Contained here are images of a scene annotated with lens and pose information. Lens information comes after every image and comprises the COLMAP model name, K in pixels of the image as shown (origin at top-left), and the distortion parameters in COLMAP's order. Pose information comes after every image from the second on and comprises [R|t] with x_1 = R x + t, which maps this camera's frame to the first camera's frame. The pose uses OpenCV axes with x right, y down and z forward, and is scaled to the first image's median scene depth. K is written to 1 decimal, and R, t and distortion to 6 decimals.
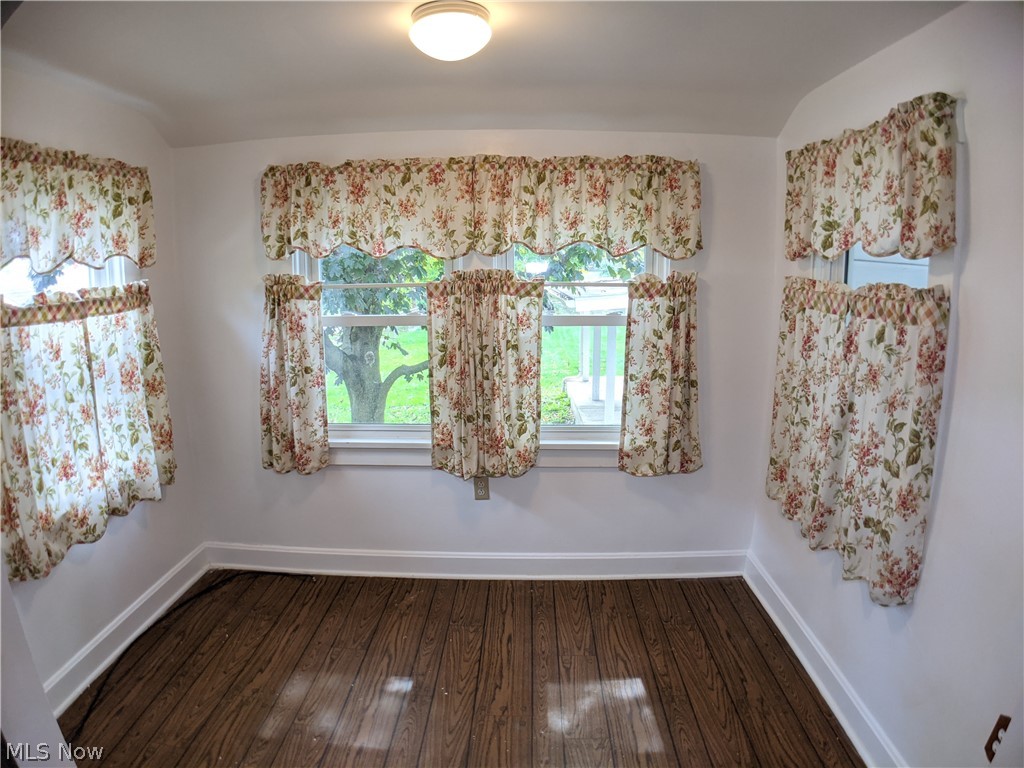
lens RADIAL K [[610.5, 0, 509.5], [0, 610.5, 381.4], [0, 0, 1]] dist [-0.203155, 0.030878]
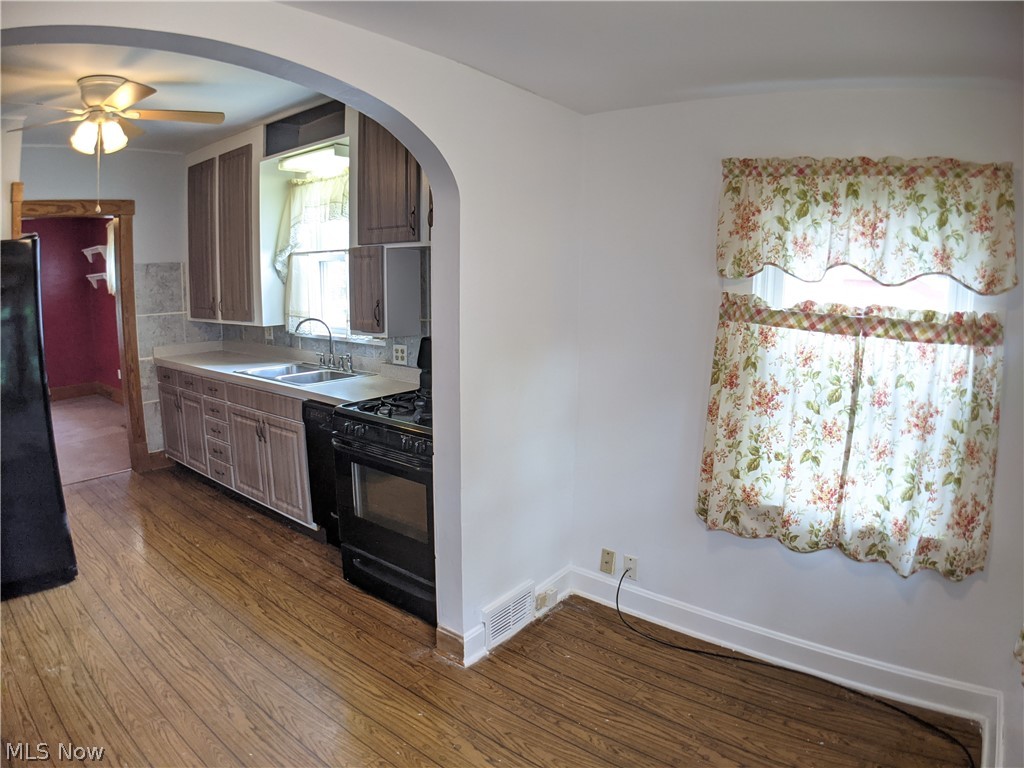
lens RADIAL K [[610.5, 0, 509.5], [0, 610.5, 381.4], [0, 0, 1]] dist [-0.203155, 0.030878]
pose [[-0.591162, 0.135793, -0.795040, 0.271129], [-0.165676, 0.944260, 0.284471, -0.169070], [0.789354, 0.299887, -0.535713, 0.819373]]
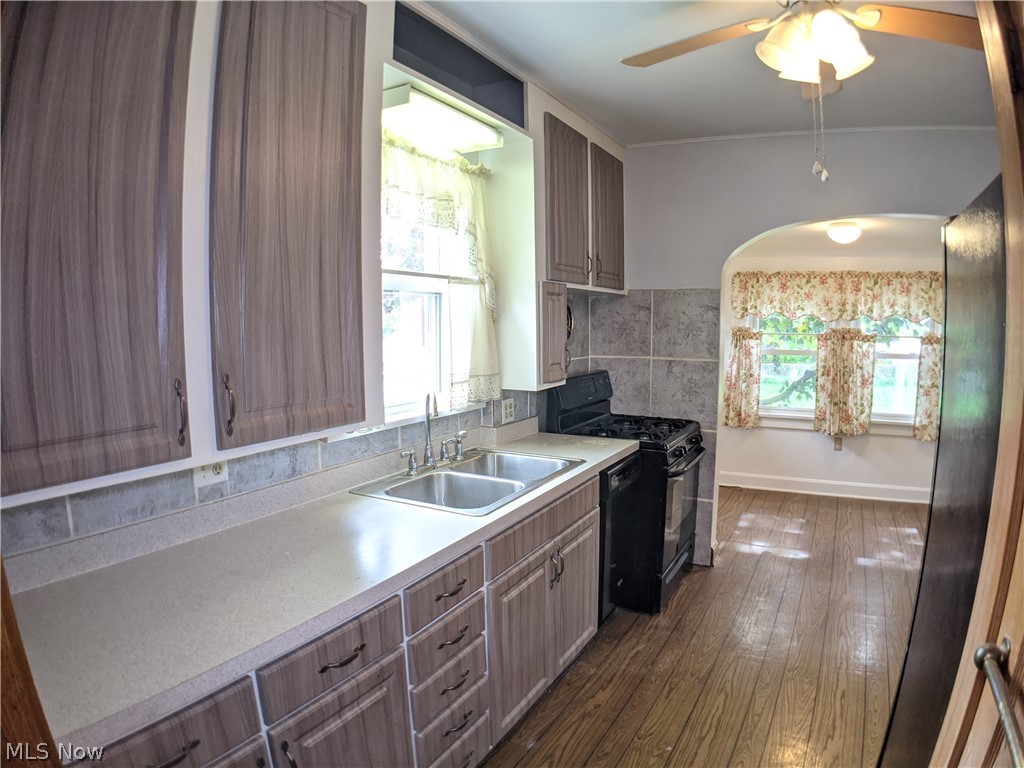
lens RADIAL K [[610.5, 0, 509.5], [0, 610.5, 381.4], [0, 0, 1]] dist [-0.203155, 0.030878]
pose [[0.881947, 0.045150, -0.469180, -0.135670], [-0.091446, 0.992879, -0.076350, 0.233472], [0.462392, 0.110241, 0.879796, -1.131202]]
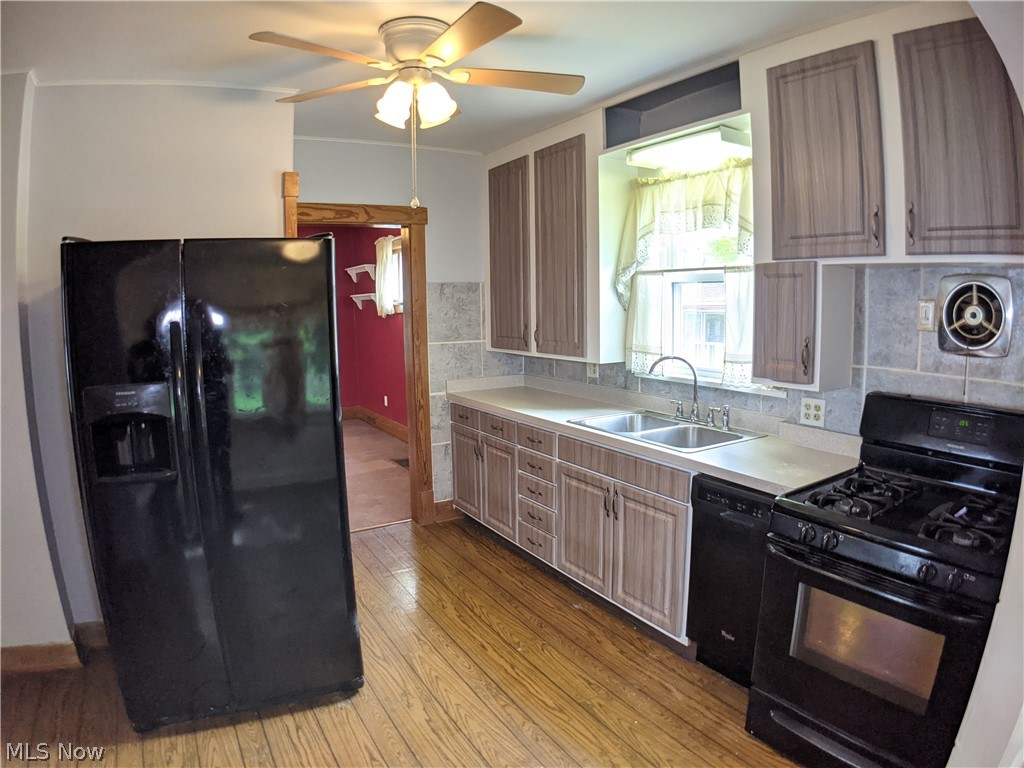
lens RADIAL K [[610.5, 0, 509.5], [0, 610.5, 381.4], [0, 0, 1]] dist [-0.203155, 0.030878]
pose [[-0.843601, 0.083962, -0.530366, 0.236777], [-0.090481, 0.951351, 0.294526, -0.077729], [0.529293, 0.296450, -0.794963, 0.349917]]
